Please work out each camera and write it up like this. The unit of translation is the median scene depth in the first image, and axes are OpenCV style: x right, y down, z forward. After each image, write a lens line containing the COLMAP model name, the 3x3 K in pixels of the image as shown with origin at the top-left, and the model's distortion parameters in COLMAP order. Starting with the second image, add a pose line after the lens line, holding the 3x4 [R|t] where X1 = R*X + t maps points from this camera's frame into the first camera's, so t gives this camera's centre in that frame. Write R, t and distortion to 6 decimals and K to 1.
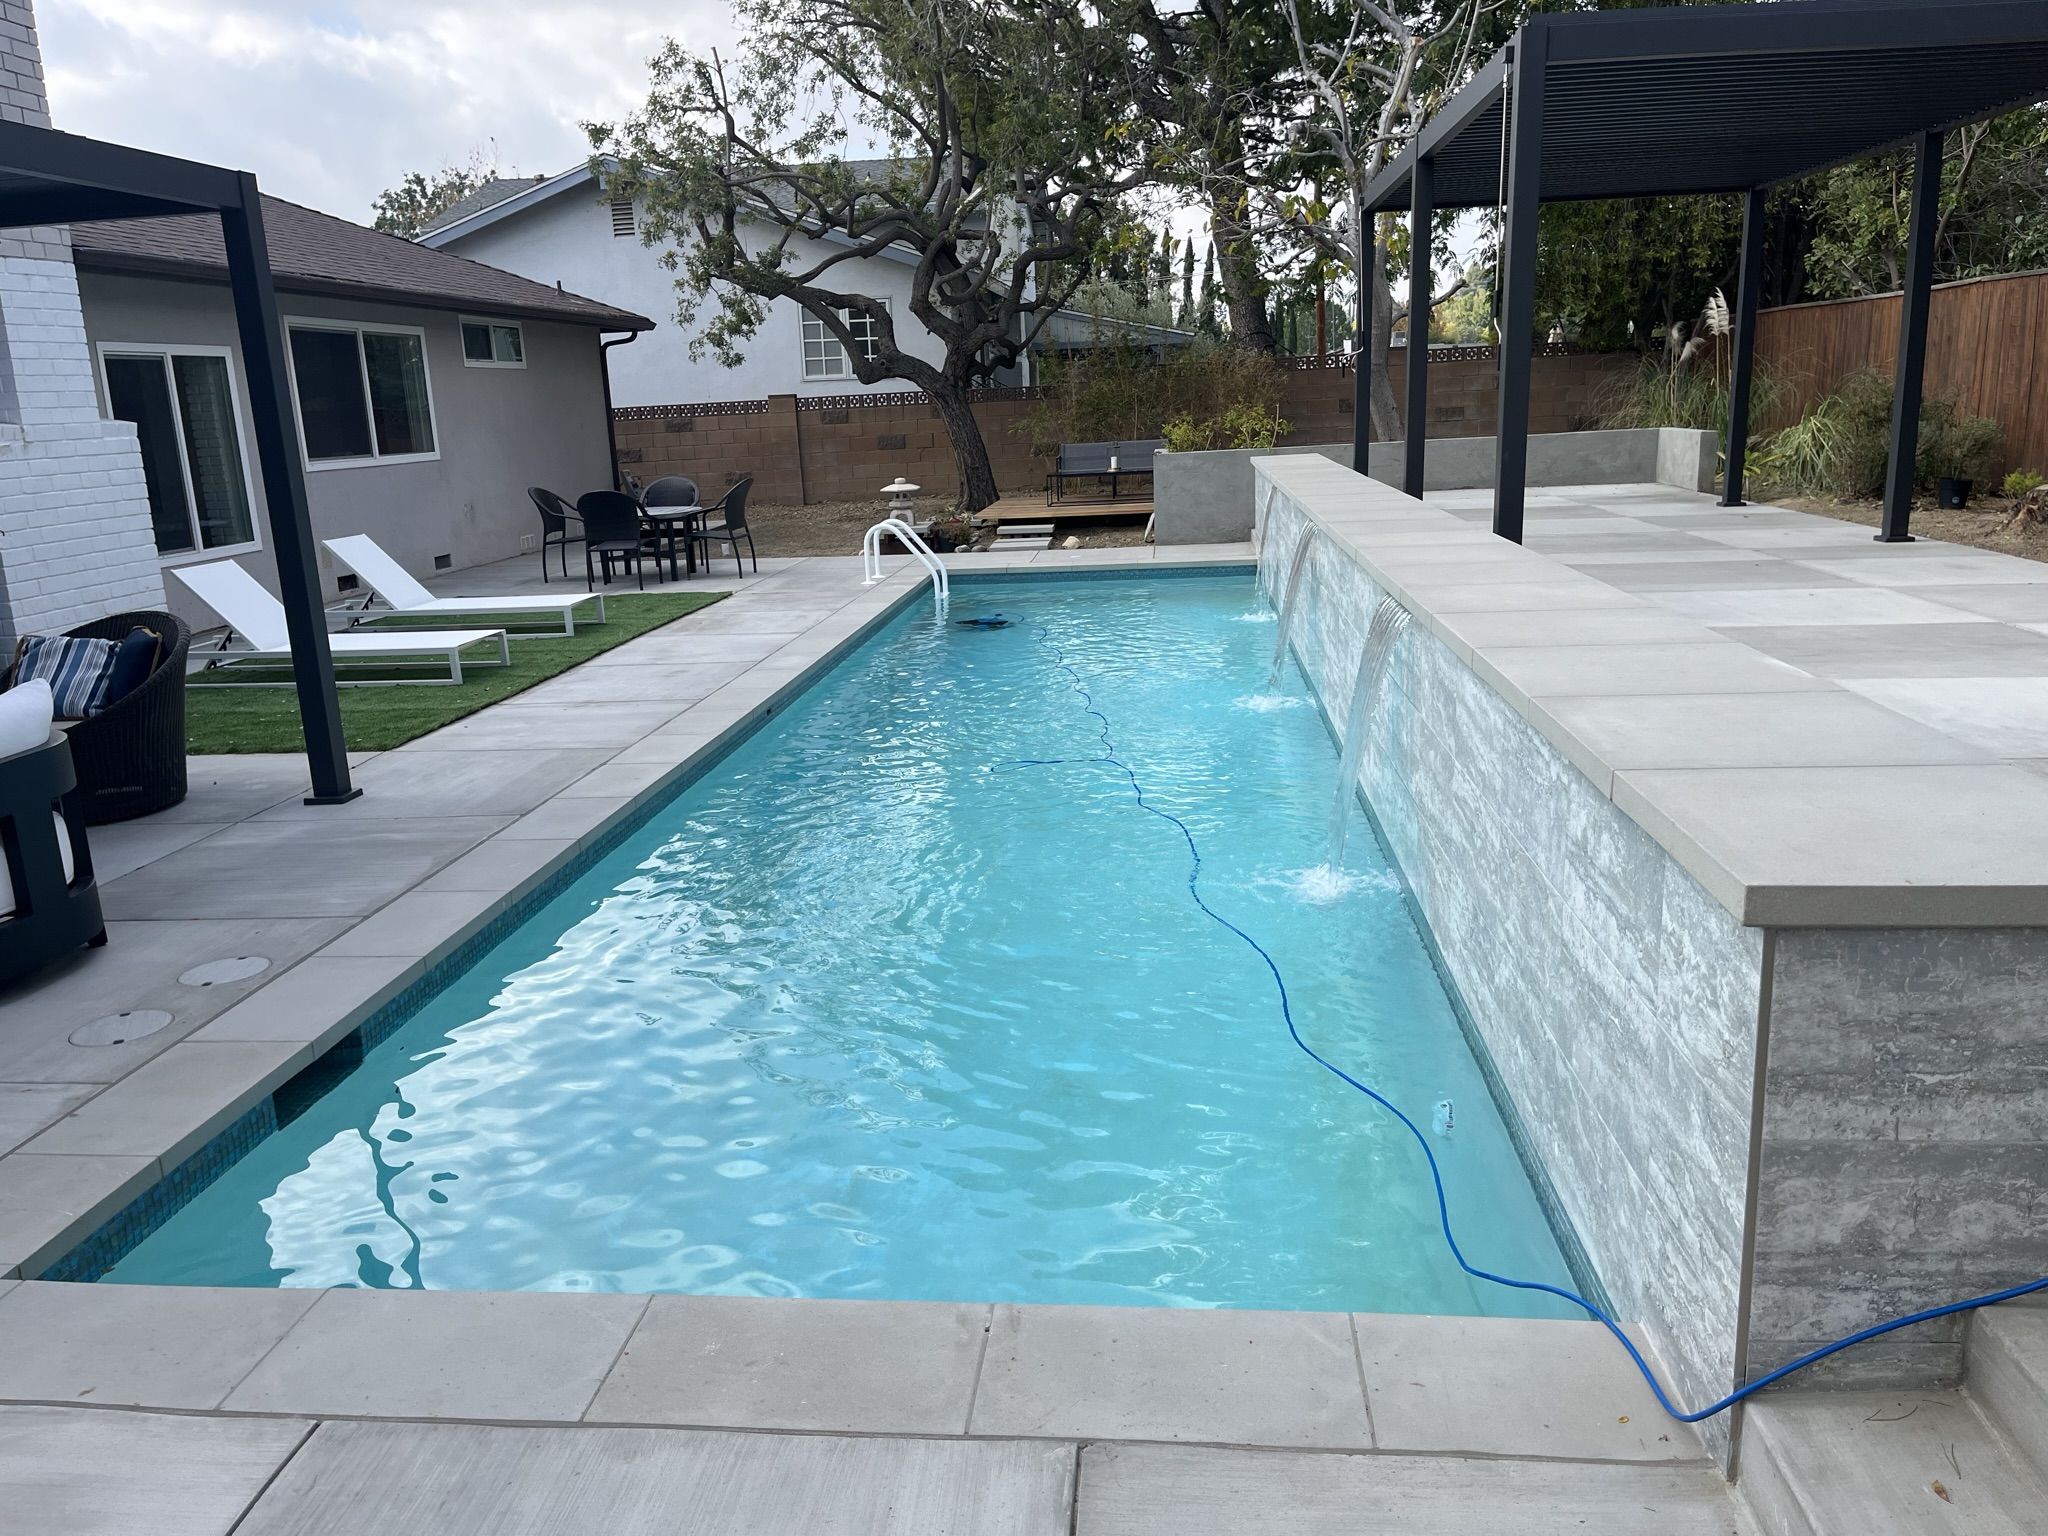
lens RADIAL K [[1566.6, 0, 1024.0], [0, 1566.6, 768.0], [0, 0, 1]] dist [0.081390, -0.118977]
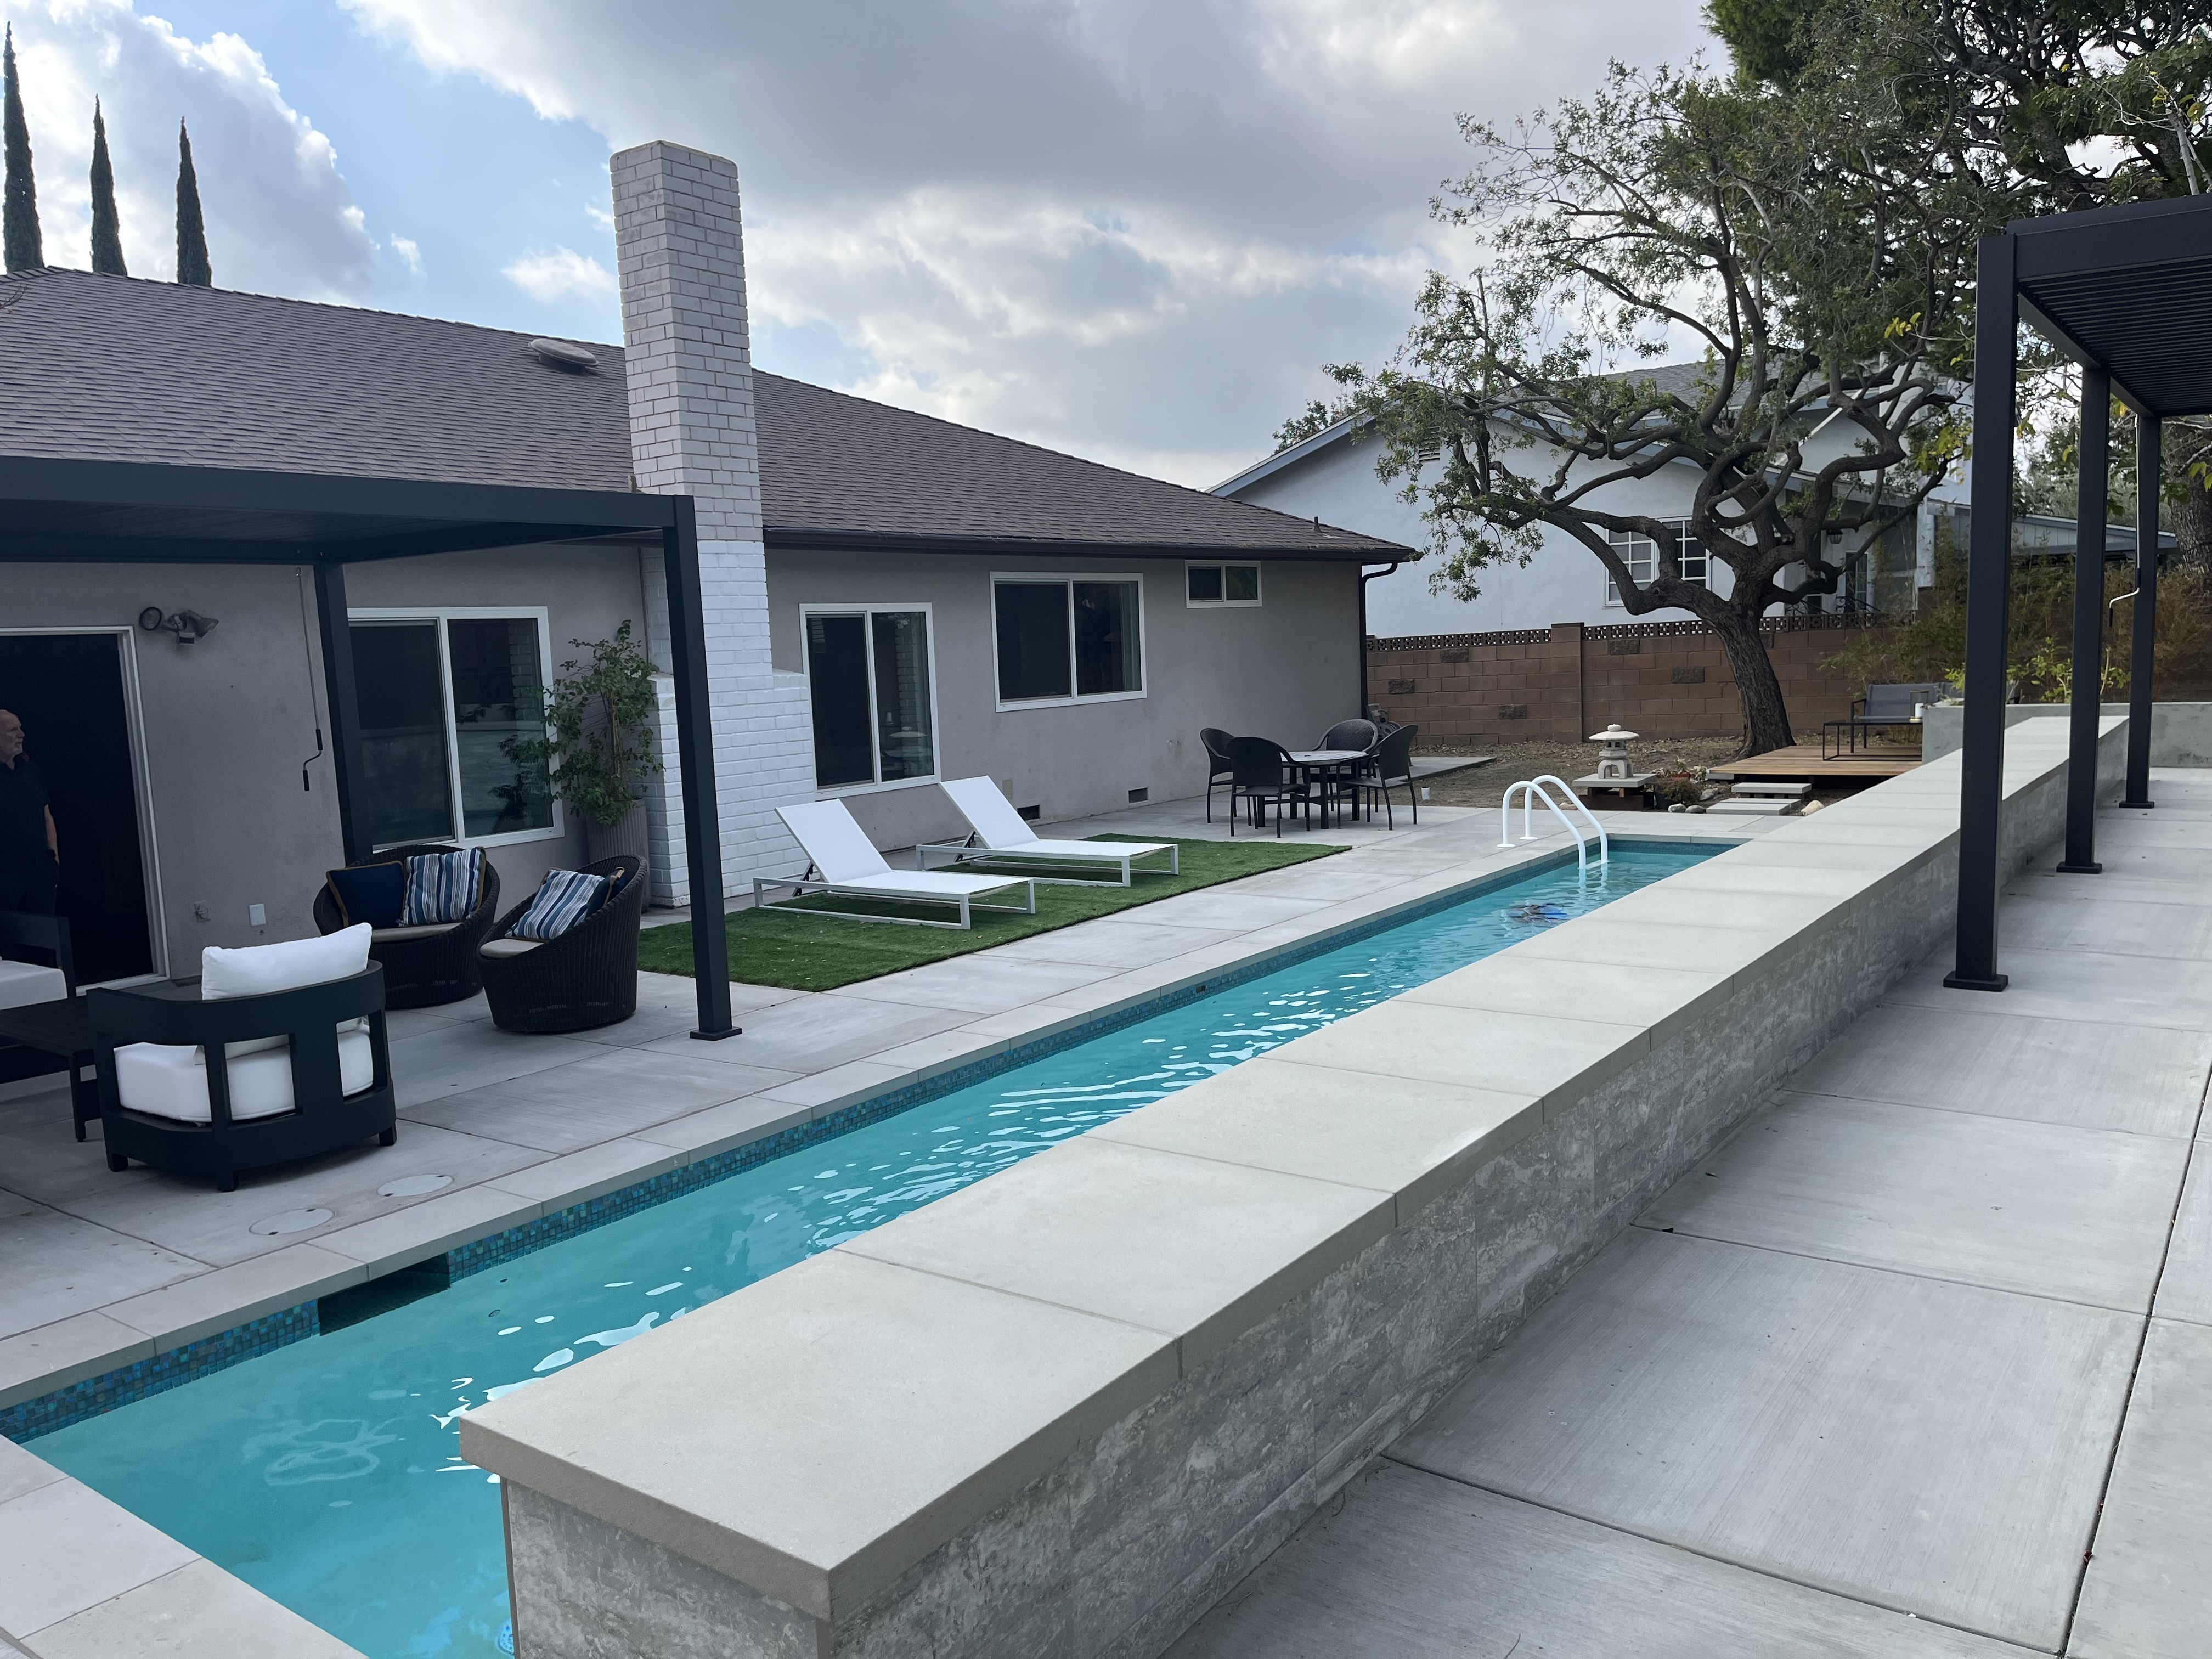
lens RADIAL K [[1690.7, 0, 1072.6], [0, 1690.7, 830.8], [0, 0, 1]] dist [0.086878, -0.118391]
pose [[0.858212, 0.062154, -0.509519, 0.169441], [-0.111001, 0.991626, -0.066002, -0.032122], [0.501150, 0.113200, 0.857924, 0.038554]]
